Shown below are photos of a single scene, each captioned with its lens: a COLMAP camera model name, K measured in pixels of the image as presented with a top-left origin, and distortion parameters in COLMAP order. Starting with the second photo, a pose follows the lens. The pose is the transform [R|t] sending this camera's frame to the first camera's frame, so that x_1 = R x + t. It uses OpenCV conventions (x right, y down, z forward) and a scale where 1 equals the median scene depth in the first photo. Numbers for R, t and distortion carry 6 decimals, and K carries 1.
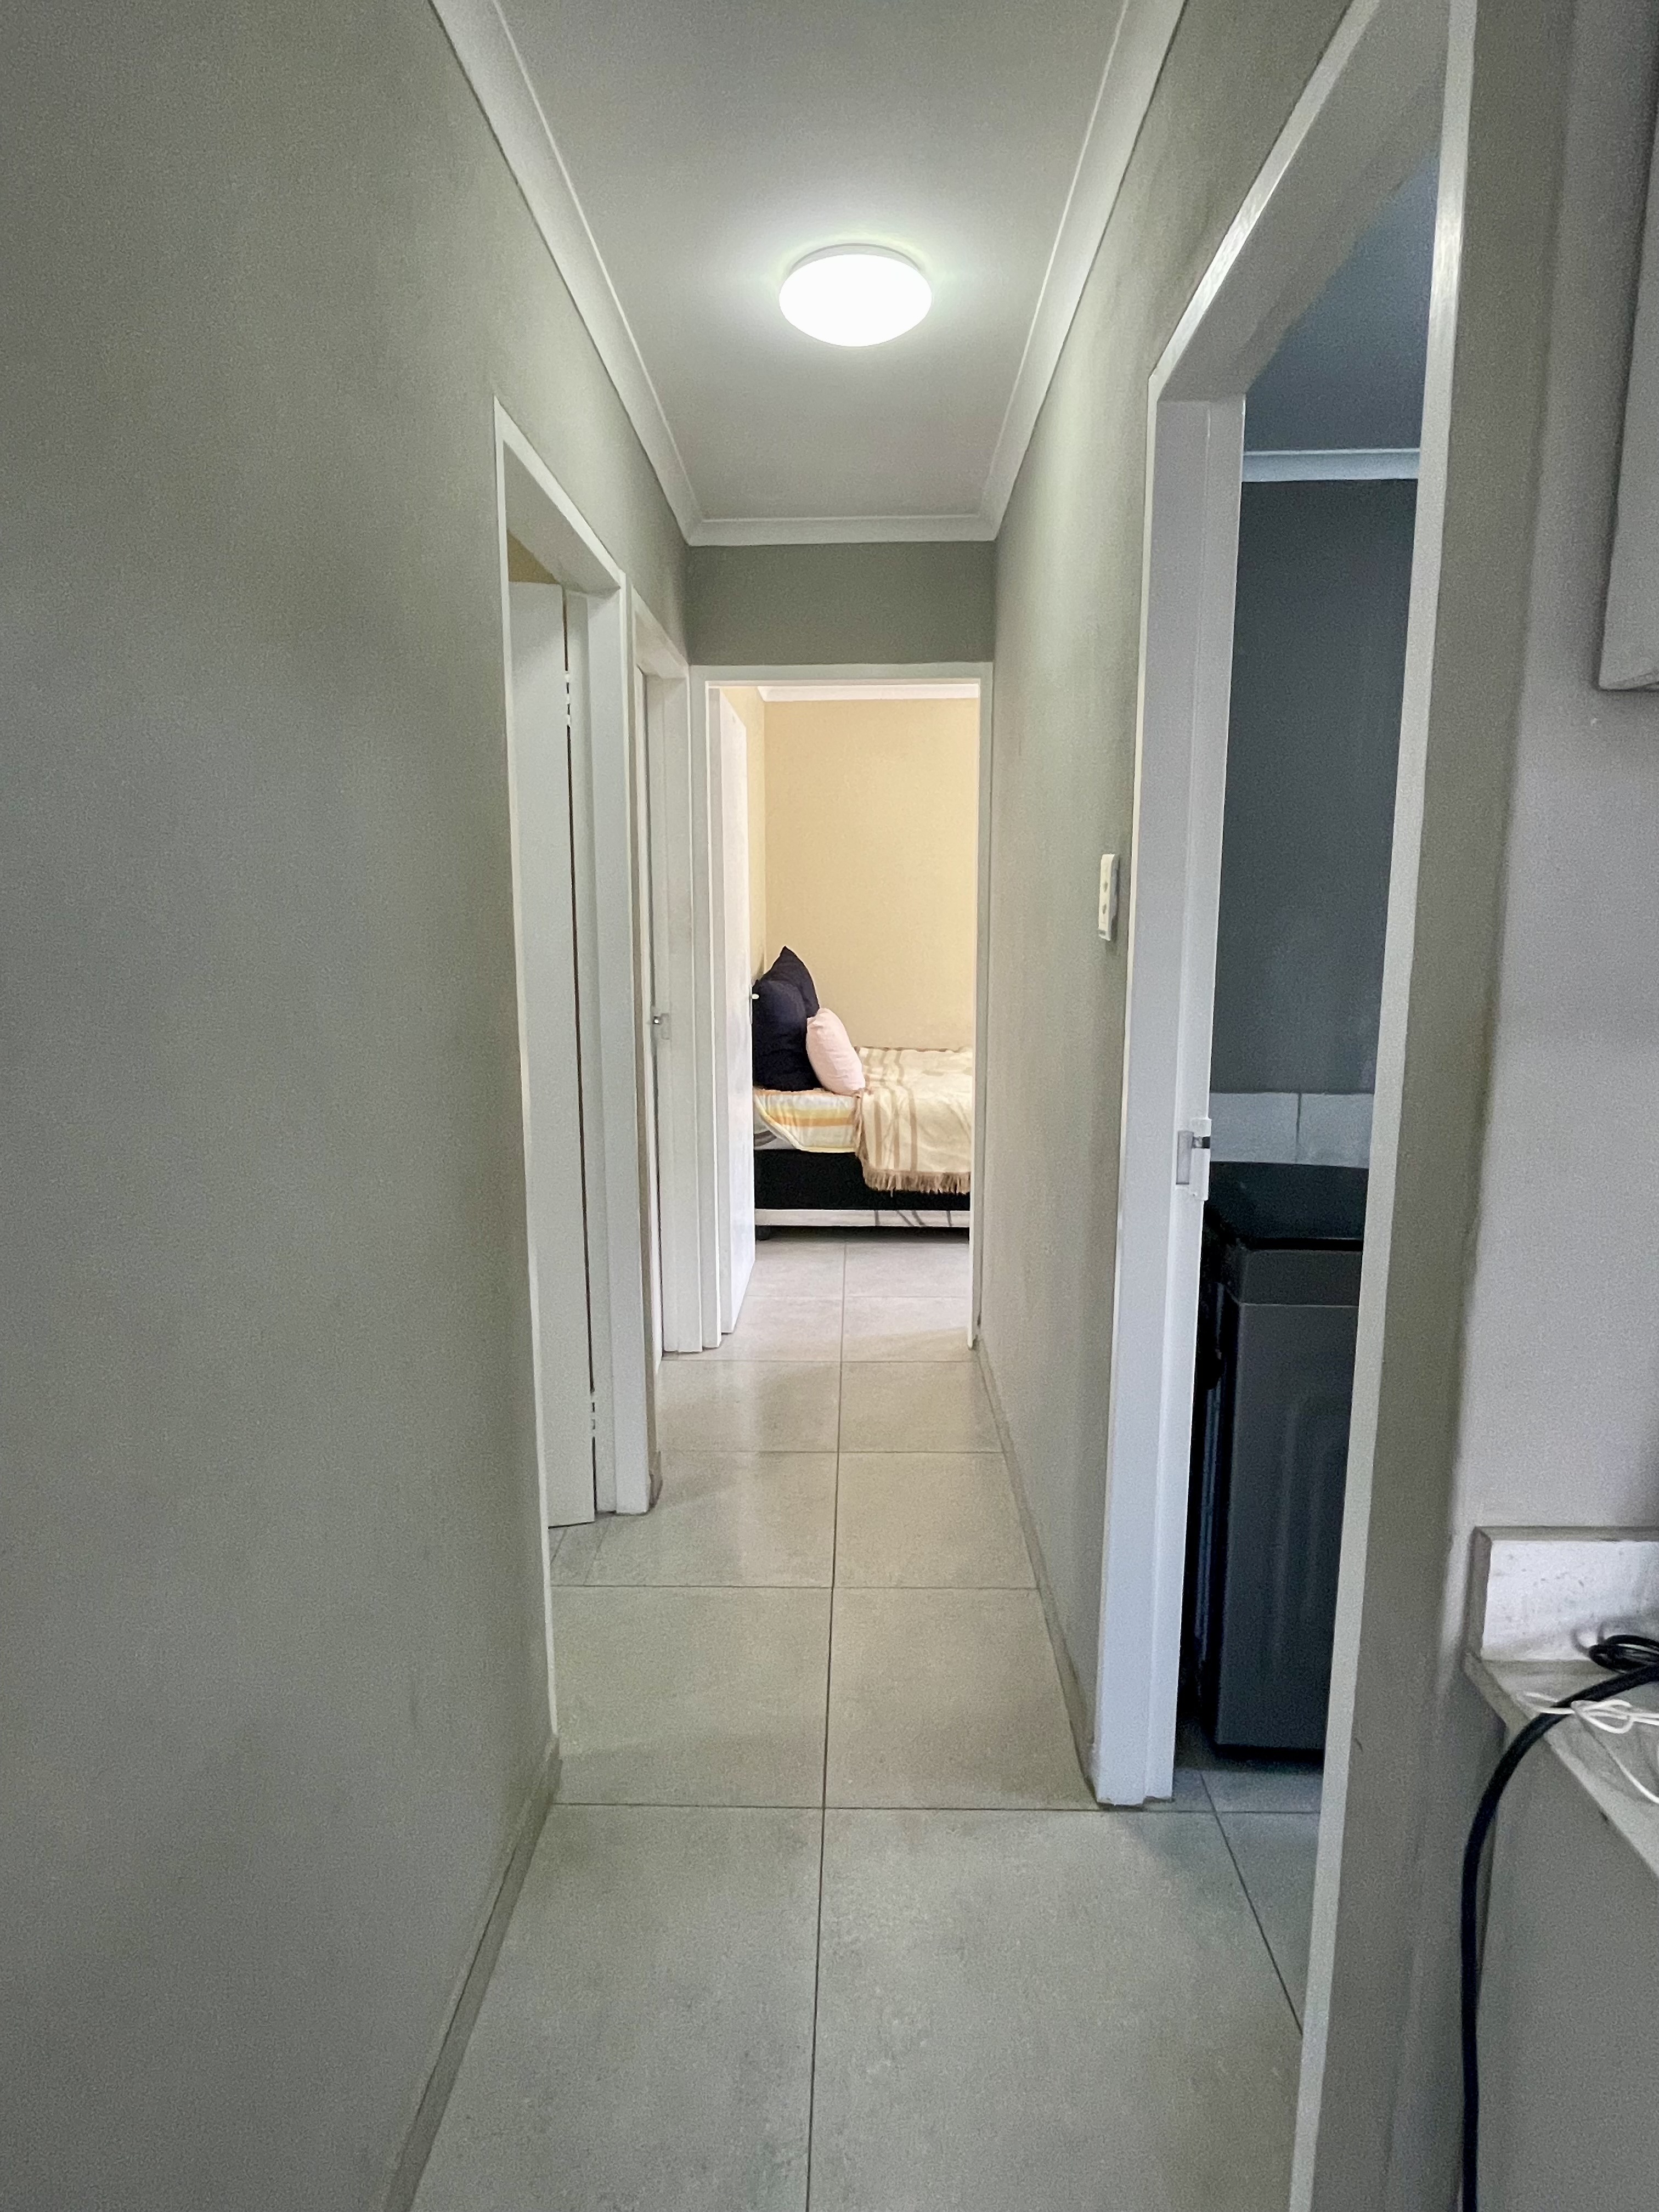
lens RADIAL K [[1184.6, 0, 835.3], [0, 1184.6, 1093.4], [0, 0, 1]] dist [-0.001406, -0.000757]
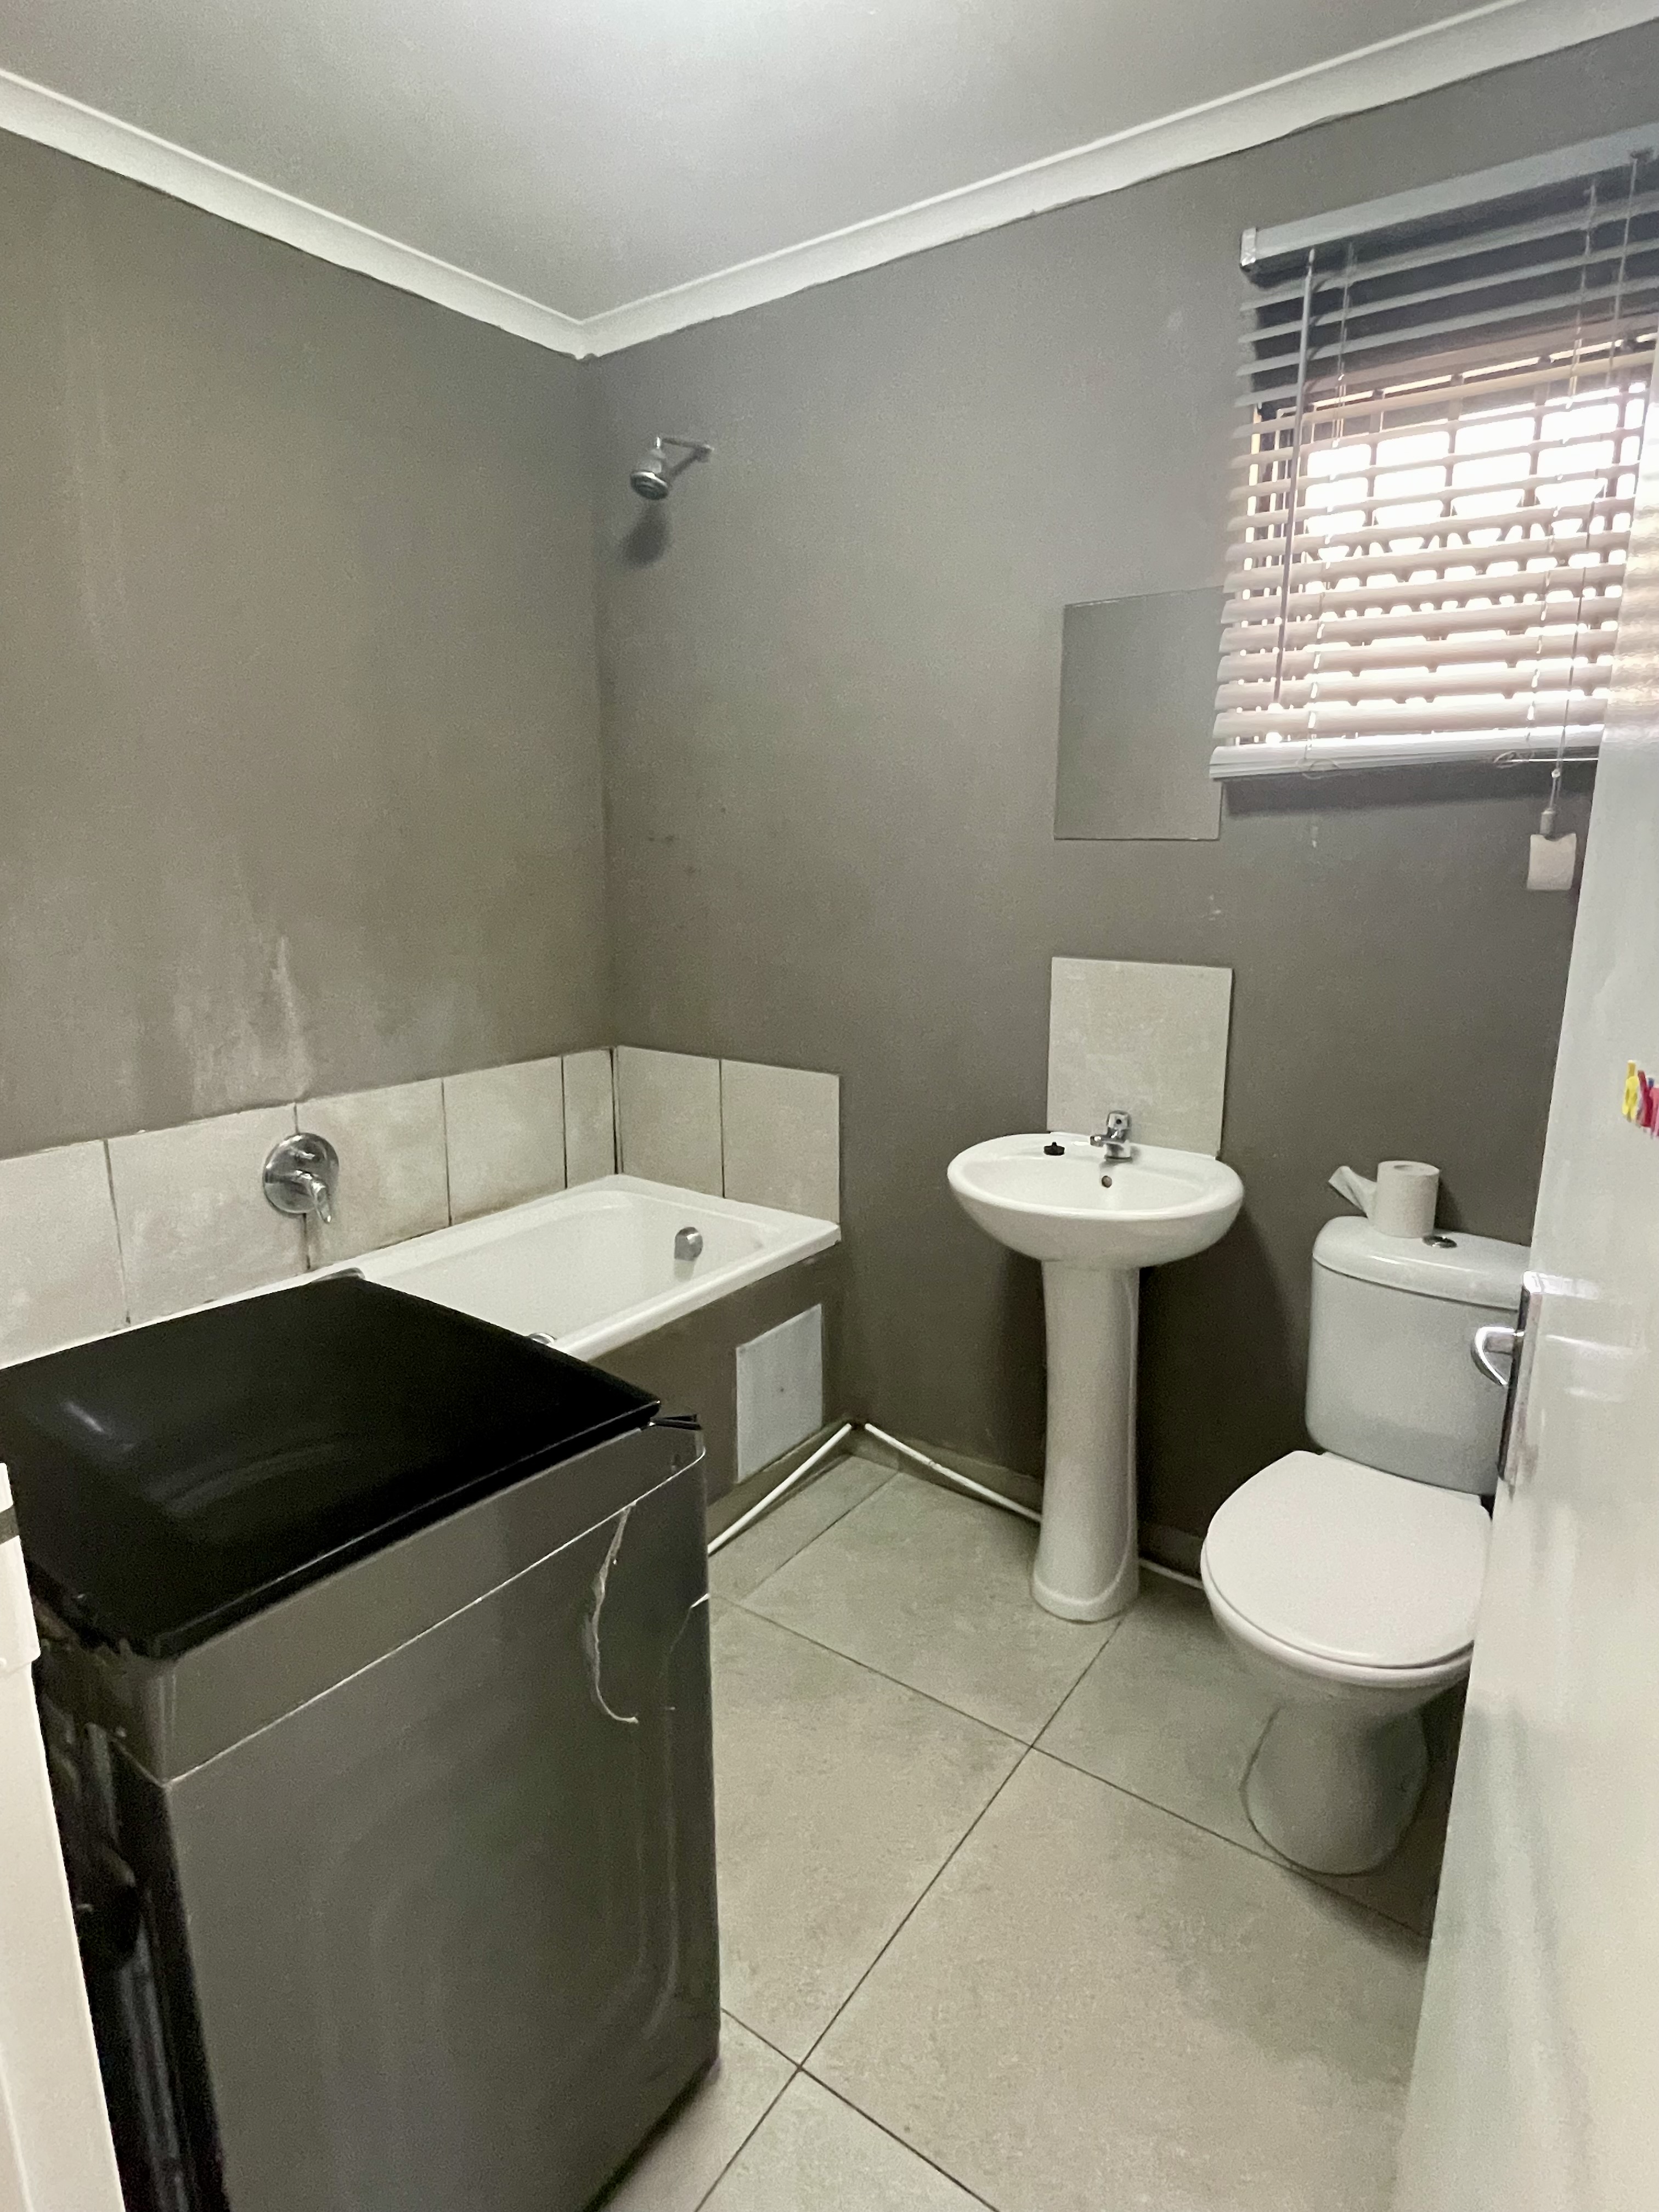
lens RADIAL K [[1184.6, 0, 835.3], [0, 1184.6, 1093.4], [0, 0, 1]] dist [-0.001406, -0.000757]
pose [[0.558650, -0.178563, 0.809954, 0.179180], [0.128000, 0.983412, 0.128519, -0.099749], [-0.819467, 0.031878, 0.572239, 0.560058]]
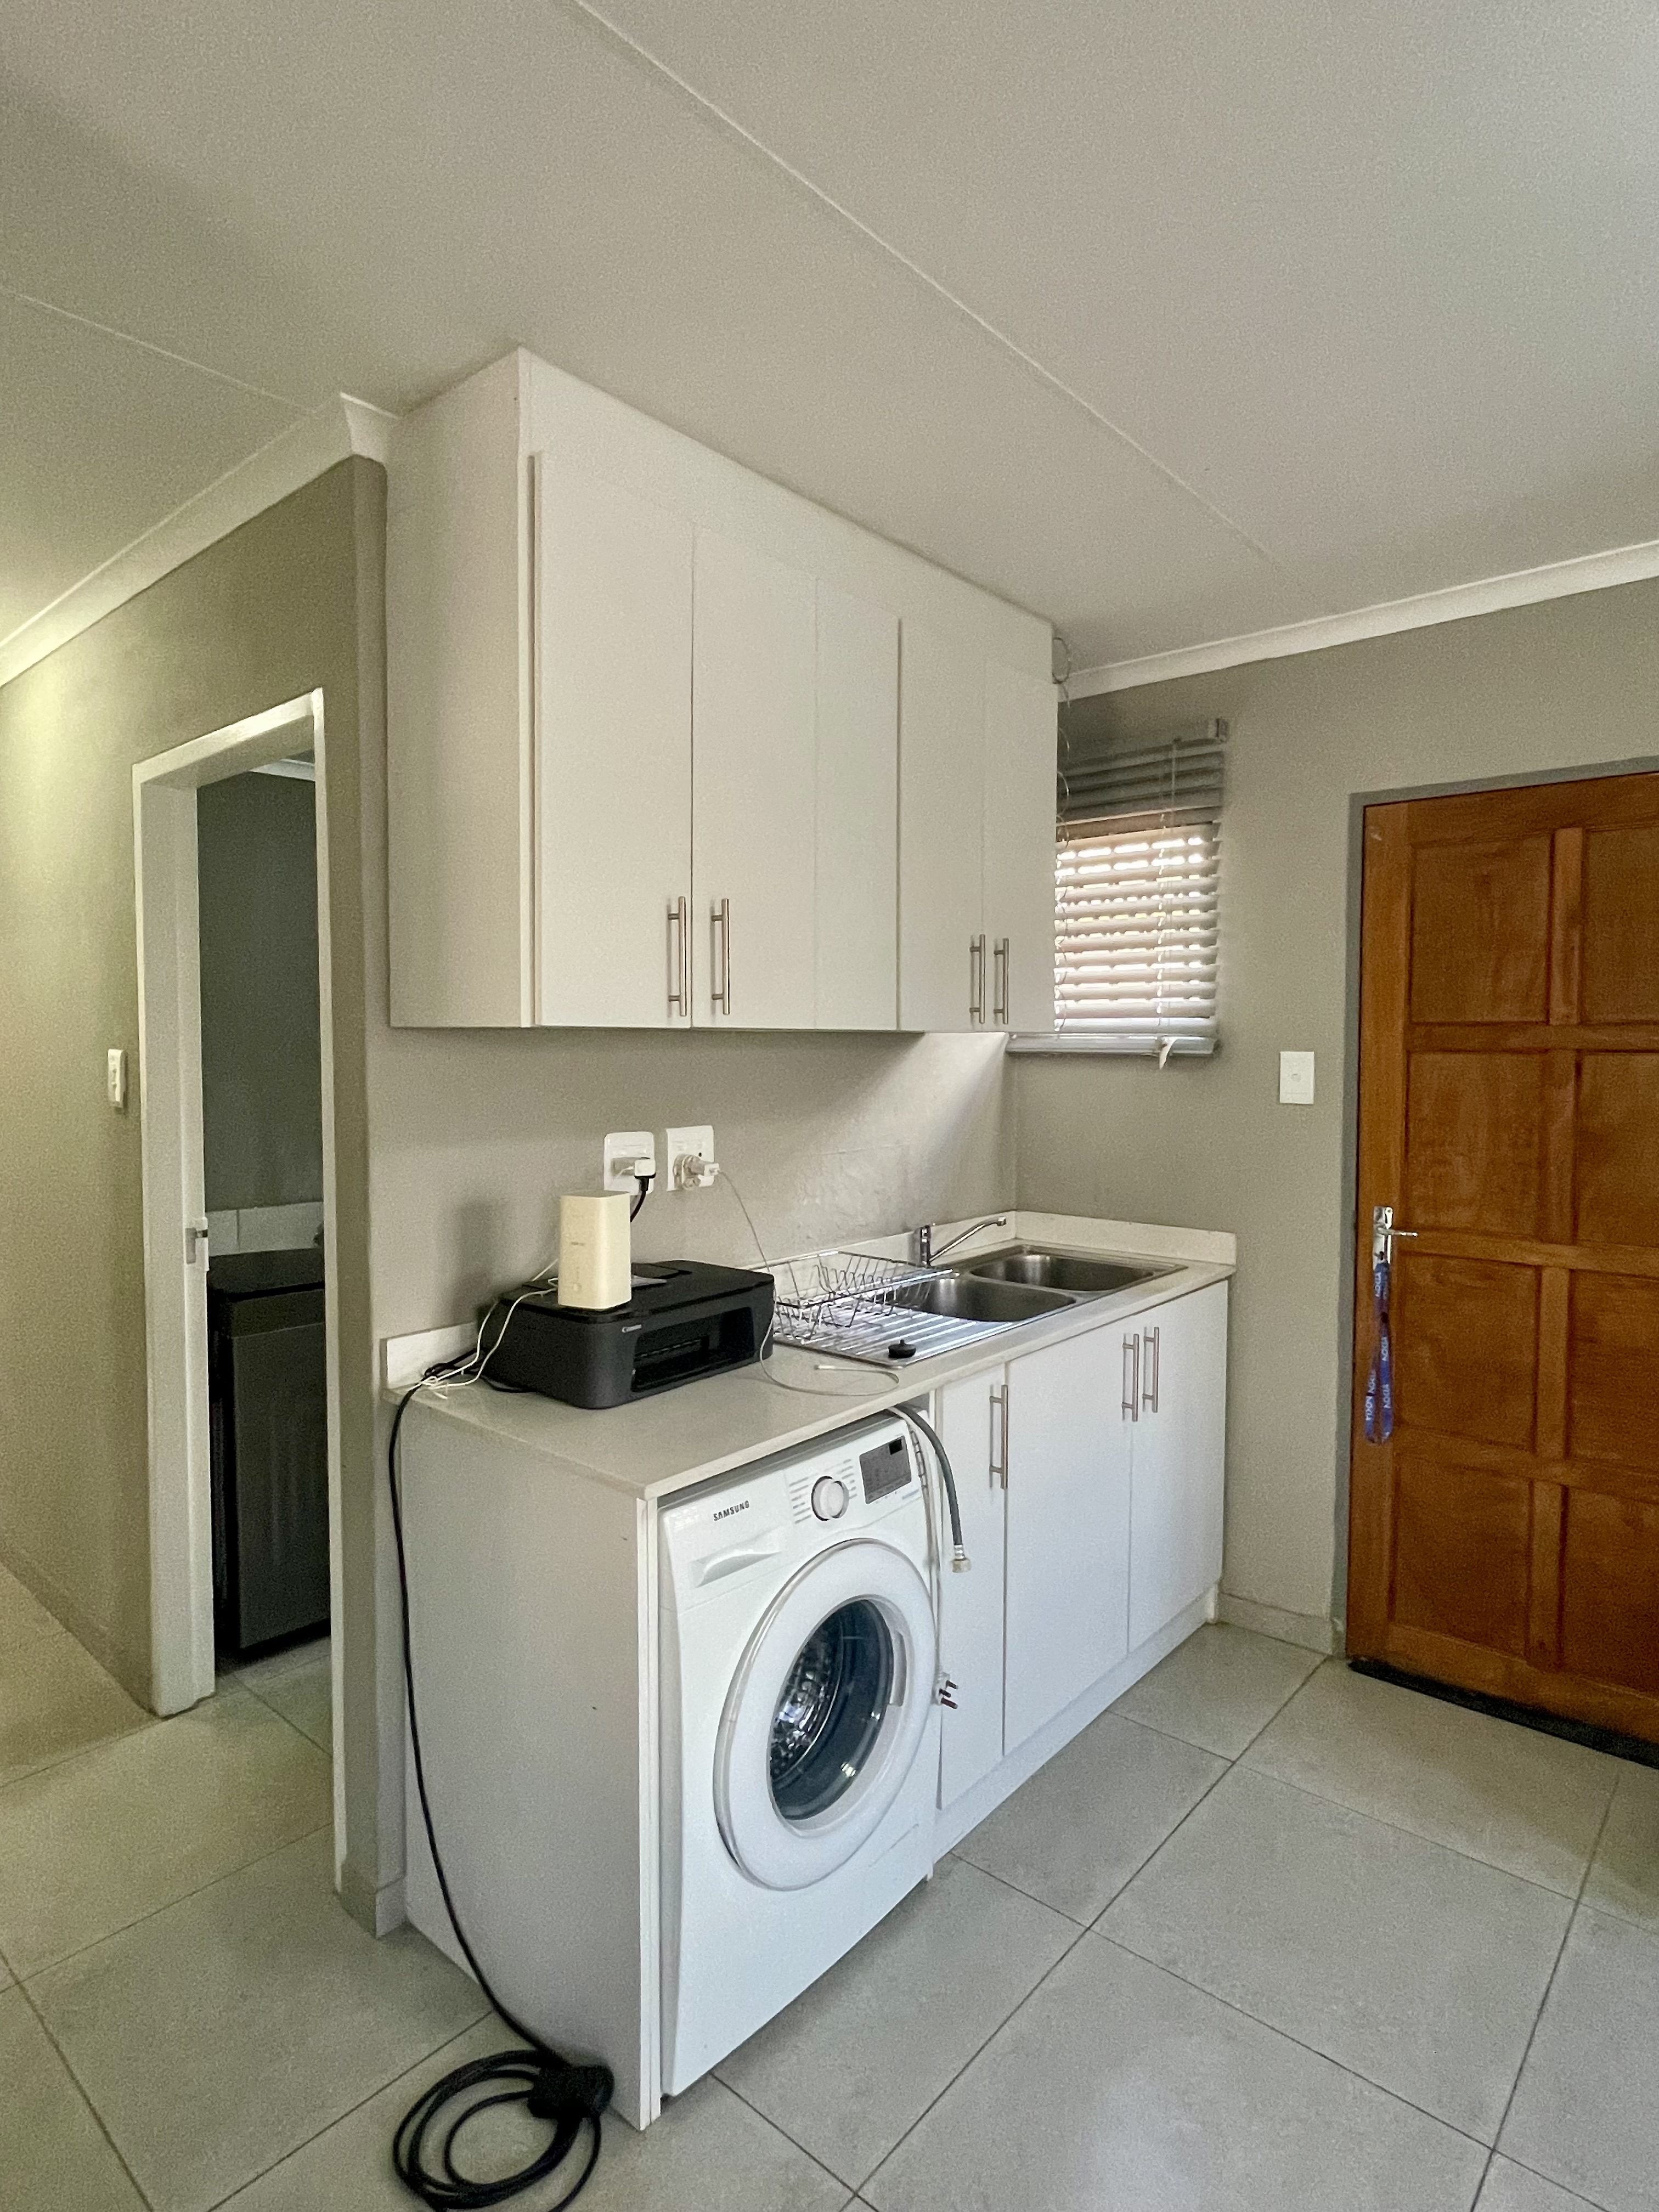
lens RADIAL K [[1184.6, 0, 835.3], [0, 1184.6, 1093.4], [0, 0, 1]] dist [-0.001406, -0.000757]
pose [[0.636536, -0.037131, 0.770353, -0.342273], [0.120130, 0.991423, -0.051476, 0.037136], [-0.761834, 0.125309, 0.635537, -0.627967]]
